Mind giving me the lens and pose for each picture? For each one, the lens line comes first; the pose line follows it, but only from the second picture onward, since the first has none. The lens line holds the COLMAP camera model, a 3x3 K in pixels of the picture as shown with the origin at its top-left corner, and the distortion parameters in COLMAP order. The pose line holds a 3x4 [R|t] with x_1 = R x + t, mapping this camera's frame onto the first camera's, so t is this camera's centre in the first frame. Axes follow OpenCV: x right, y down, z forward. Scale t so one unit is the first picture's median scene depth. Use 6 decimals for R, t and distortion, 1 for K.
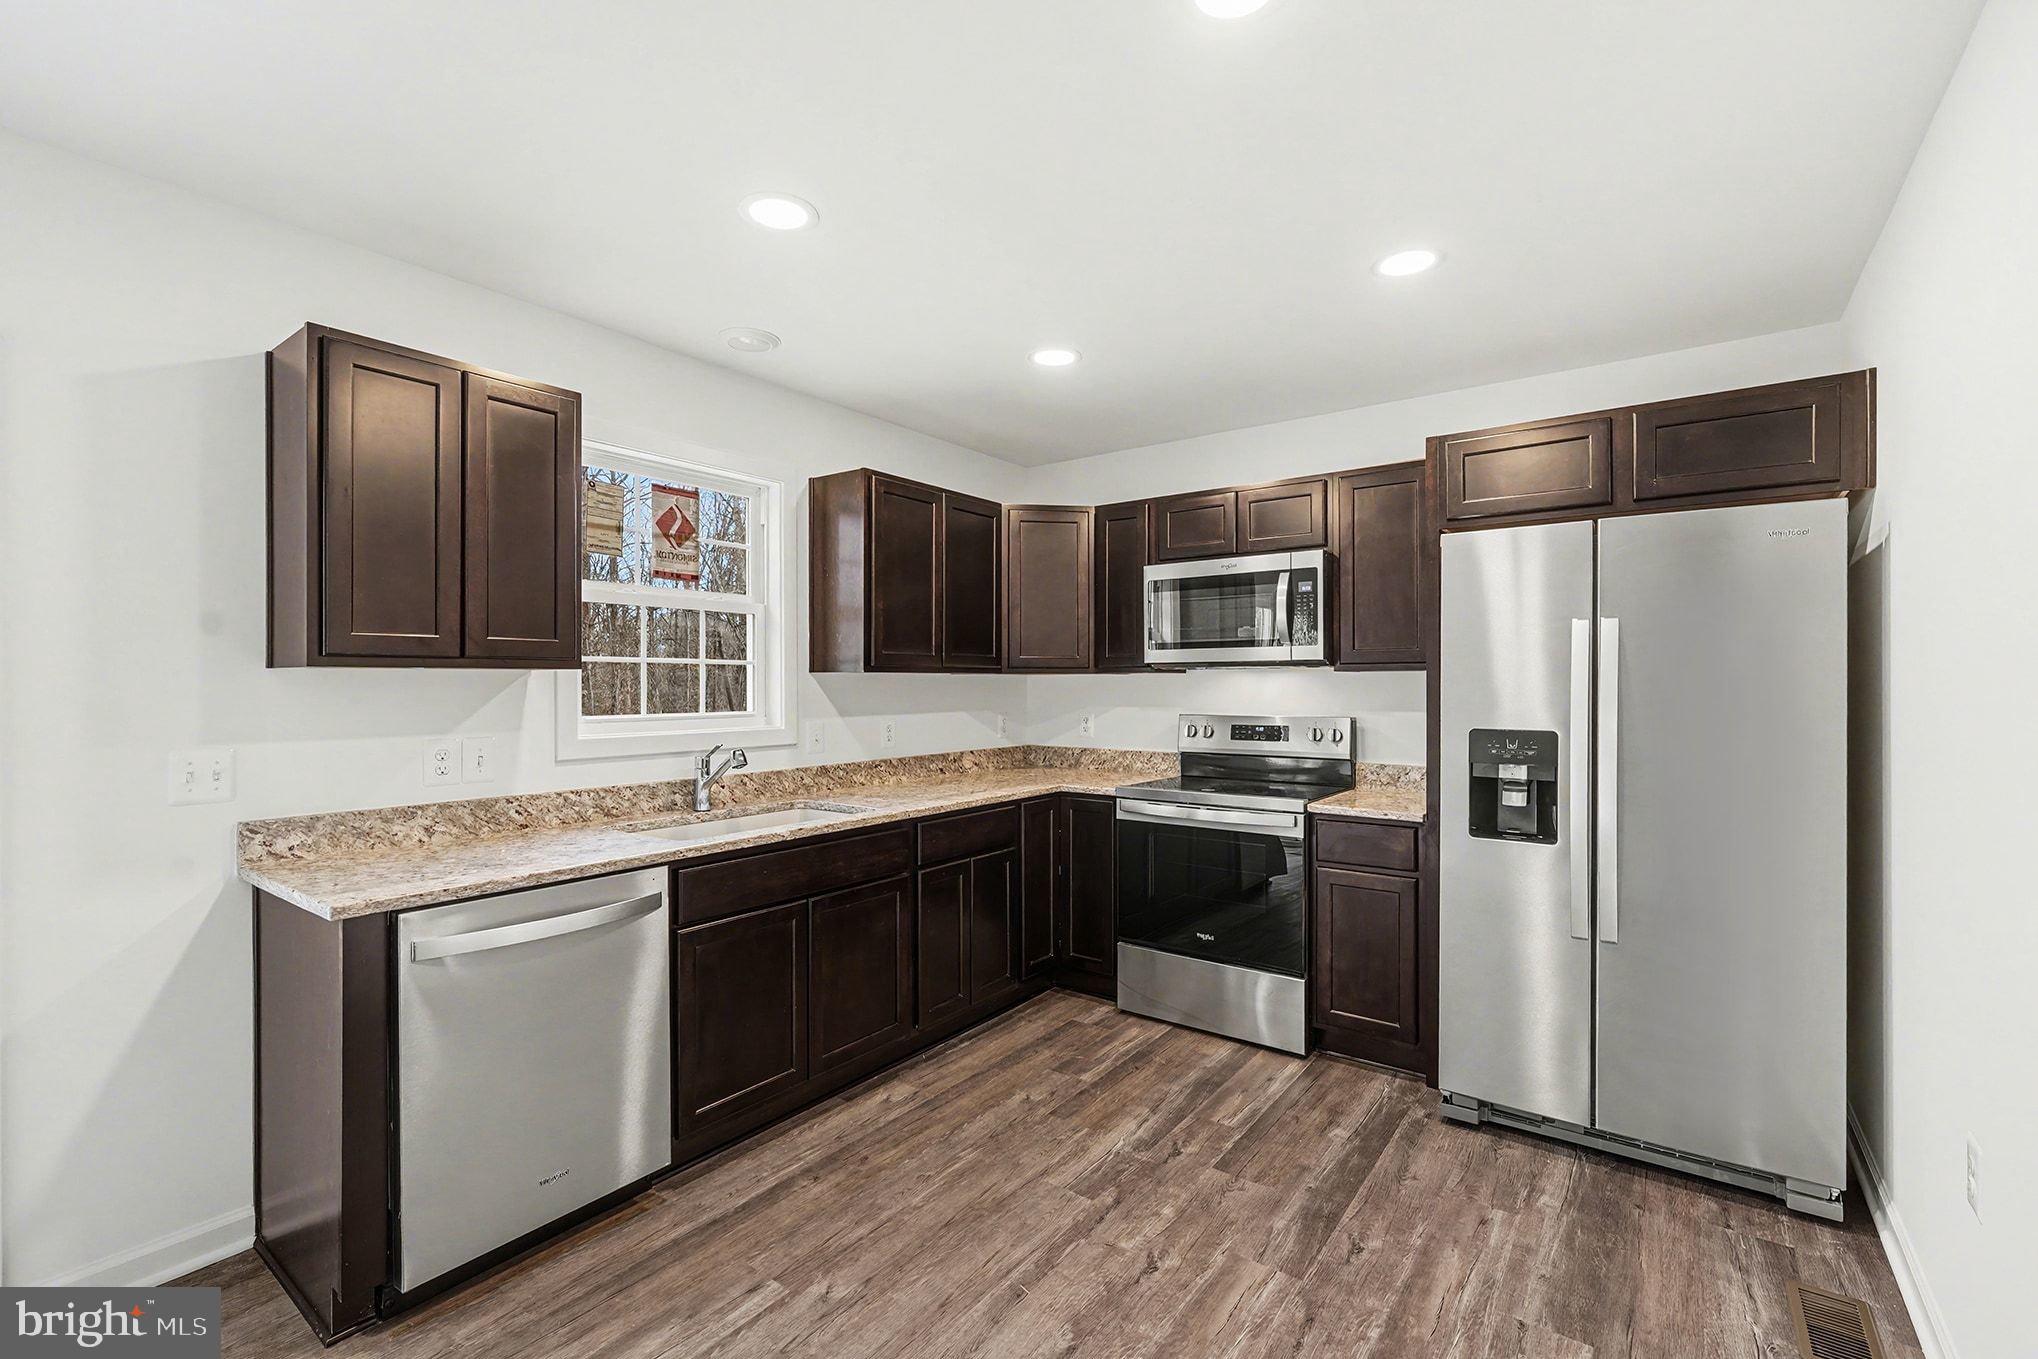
lens RADIAL K [[883.1, 0, 1023.9], [0, 883.1, 668.6], [0, 0, 1]] dist [-0.001571, -0.000104]
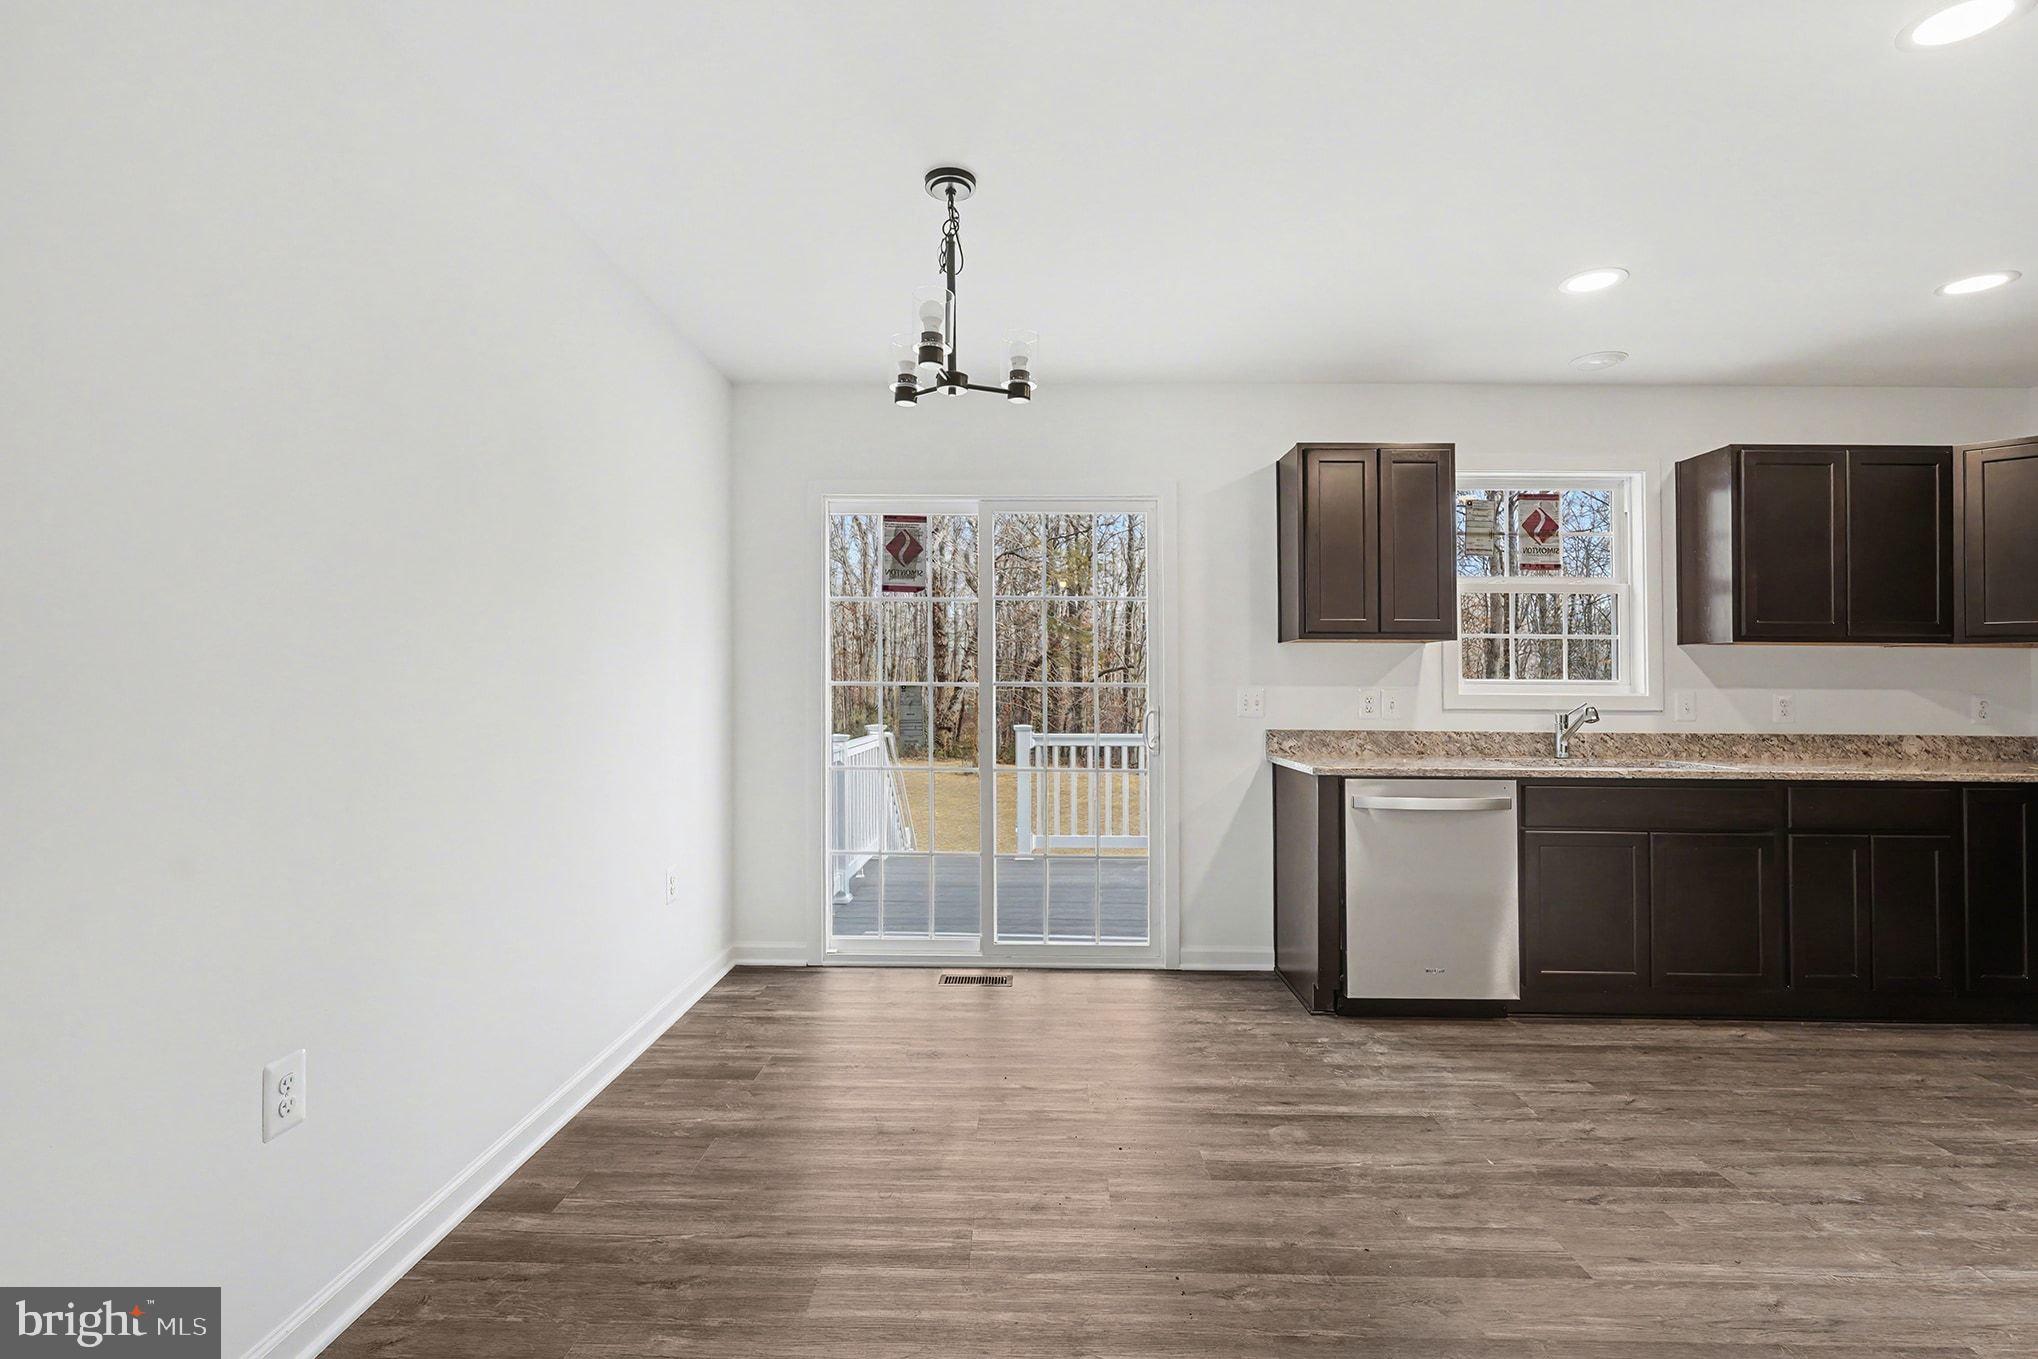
lens RADIAL K [[948.0, 0, 1006.4], [0, 948.0, 668.1], [0, 0, 1]] dist [-0.001256, 0.000341]
pose [[0.578013, -0.010509, -0.815960, 0.281159], [0.004148, 0.999942, -0.009940, 0.051429], [0.816017, 0.002361, 0.578023, -0.407267]]
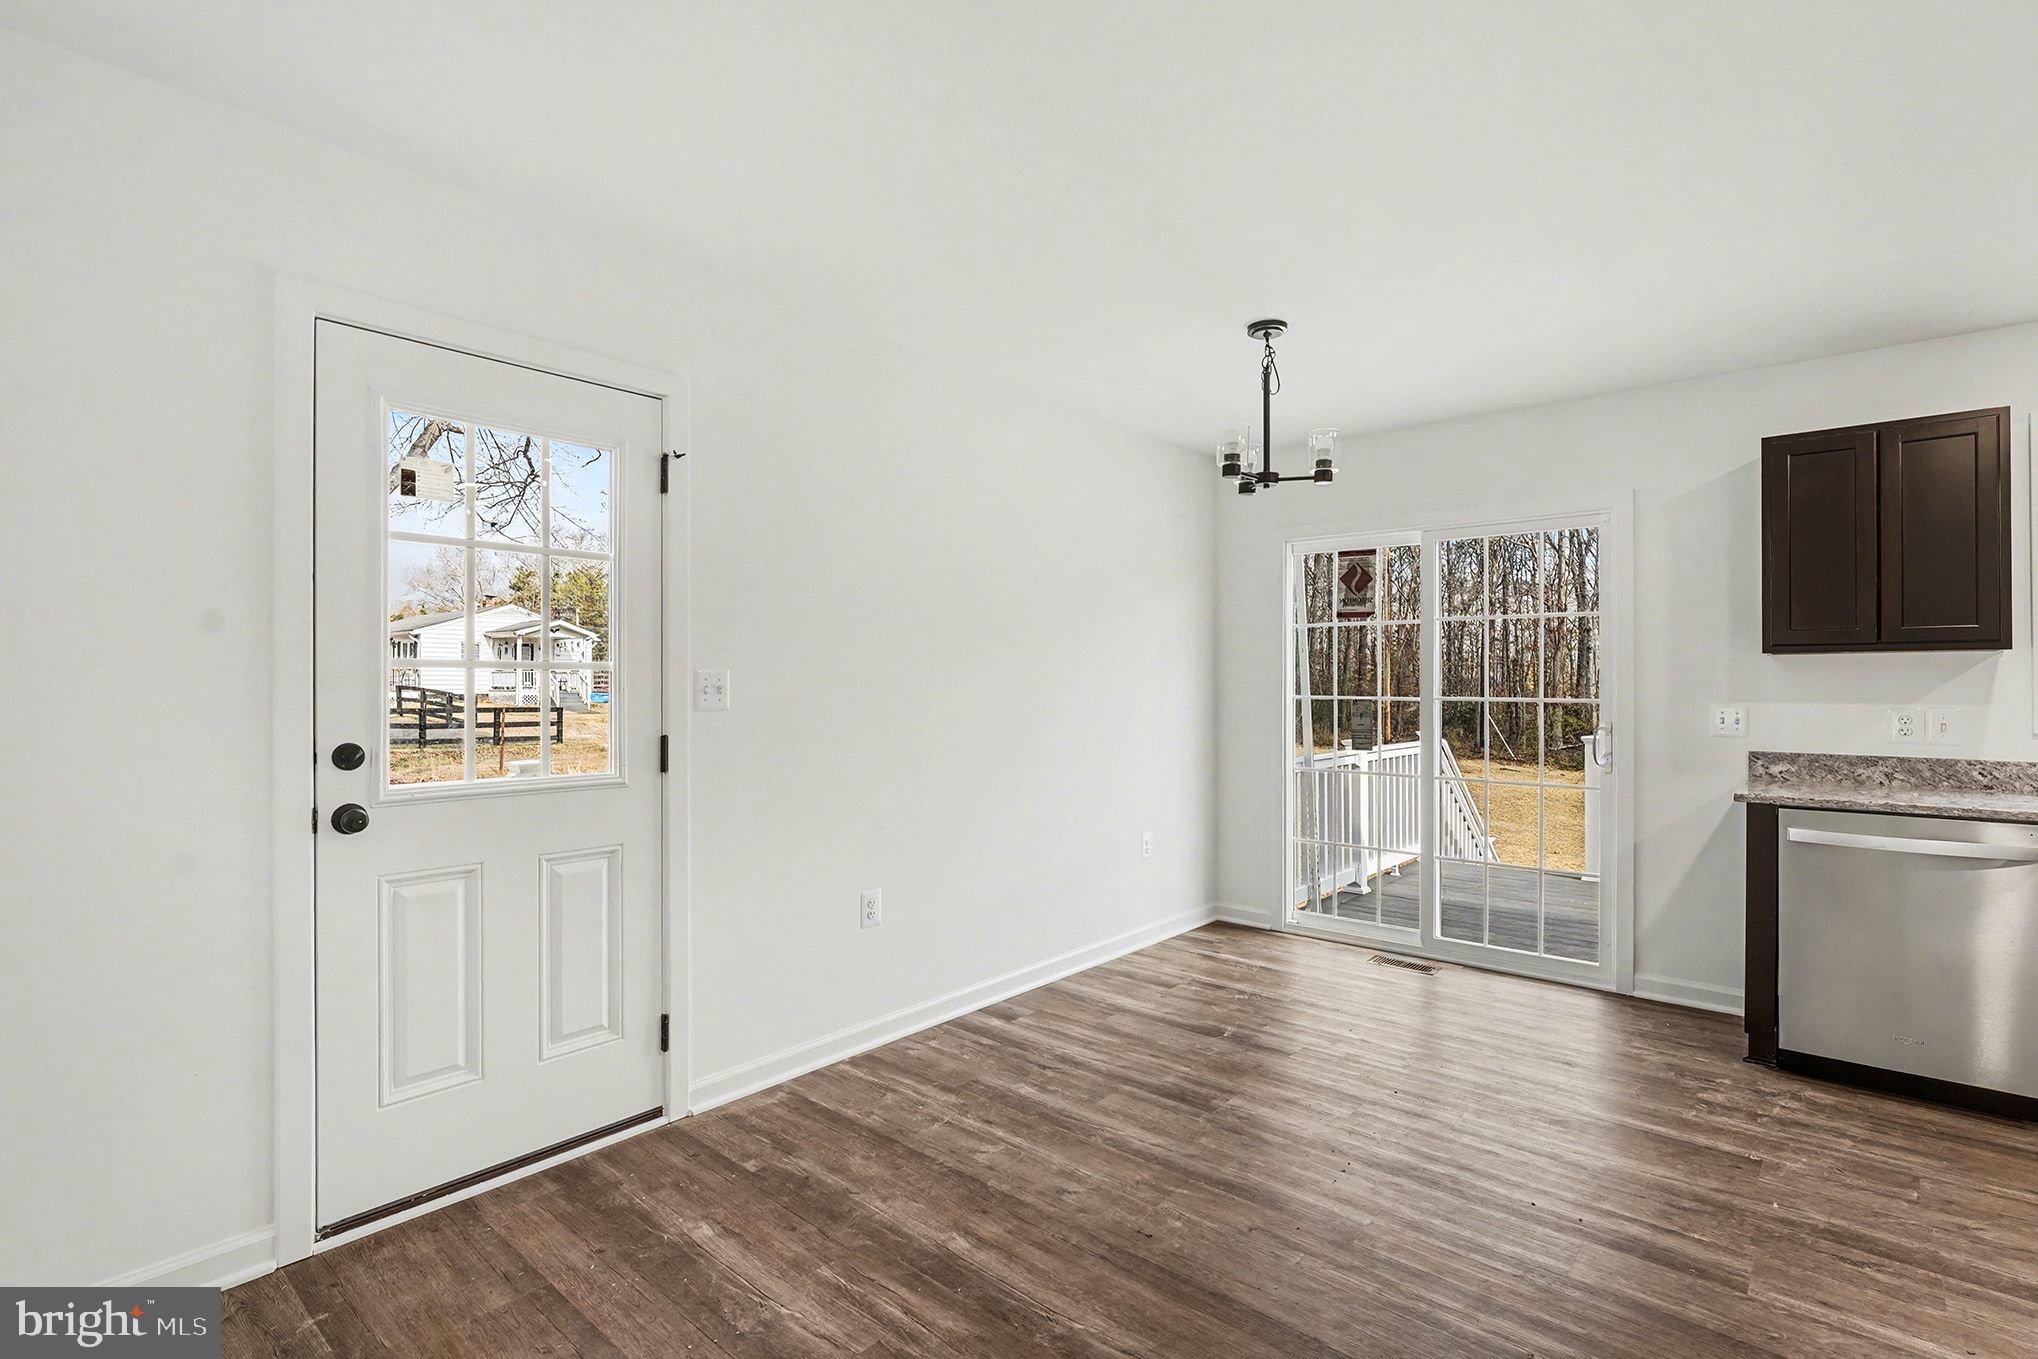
lens RADIAL K [[954.0, 0, 1010.5], [0, 954.0, 682.1], [0, 0, 1]] dist [-0.001467, -0.000591]
pose [[-0.093542, 0.002156, -0.995613, 0.731663], [0.015055, 0.999886, 0.000751, 0.020791], [0.995502, -0.014919, -0.093564, -0.131834]]
